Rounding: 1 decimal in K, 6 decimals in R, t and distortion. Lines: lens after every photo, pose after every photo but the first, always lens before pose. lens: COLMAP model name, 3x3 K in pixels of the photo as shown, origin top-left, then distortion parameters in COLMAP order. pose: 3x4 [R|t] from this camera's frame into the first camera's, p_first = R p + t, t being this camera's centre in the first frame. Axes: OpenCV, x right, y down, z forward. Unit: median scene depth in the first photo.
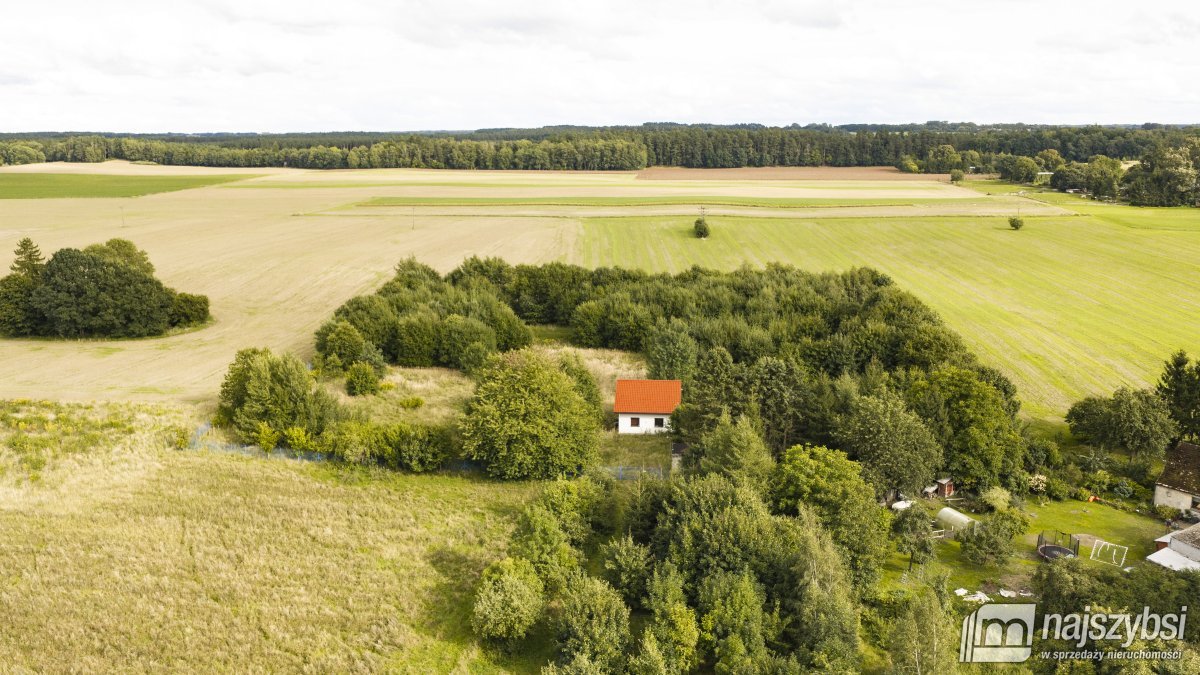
lens RADIAL K [[963.4, 0, 599.6], [0, 963.4, 340.0], [0, 0, 1]] dist [0.014266, -0.004789]
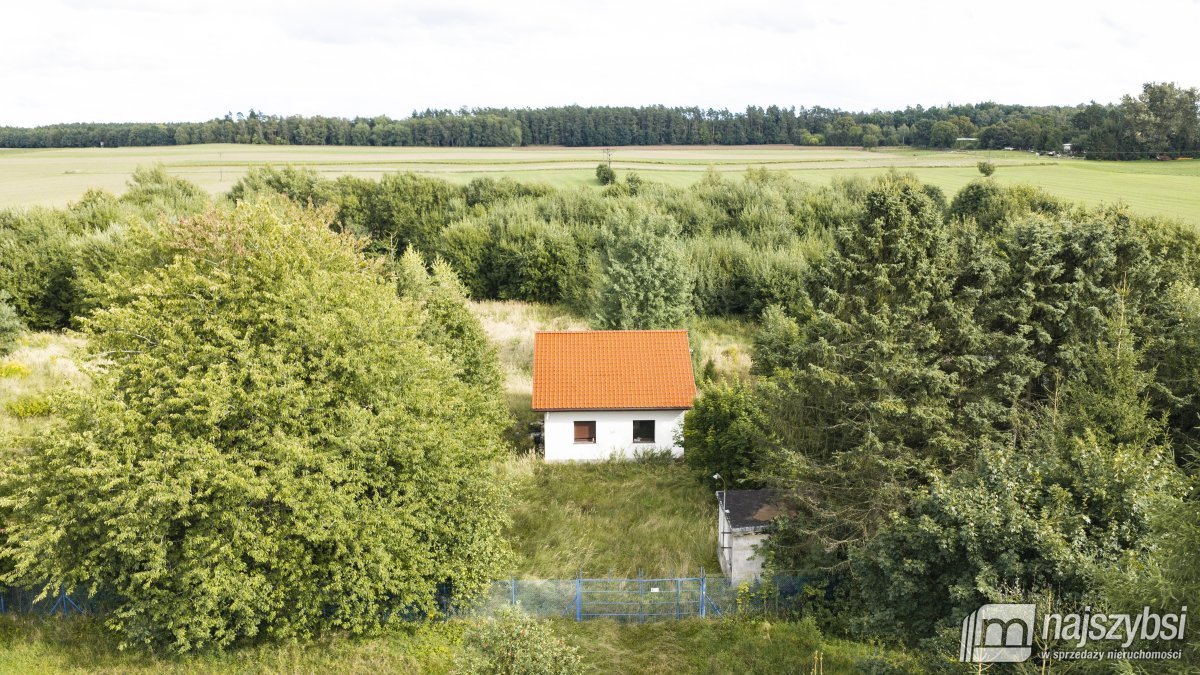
lens RADIAL K [[963.4, 0, 596.7], [0, 963.4, 333.8], [0, 0, 1]] dist [0.014266, -0.004789]
pose [[0.991430, -0.023083, 0.128582, -0.007184], [0.024574, 0.999648, -0.010021, 0.036749], [-0.128305, 0.013095, 0.991648, 0.456836]]
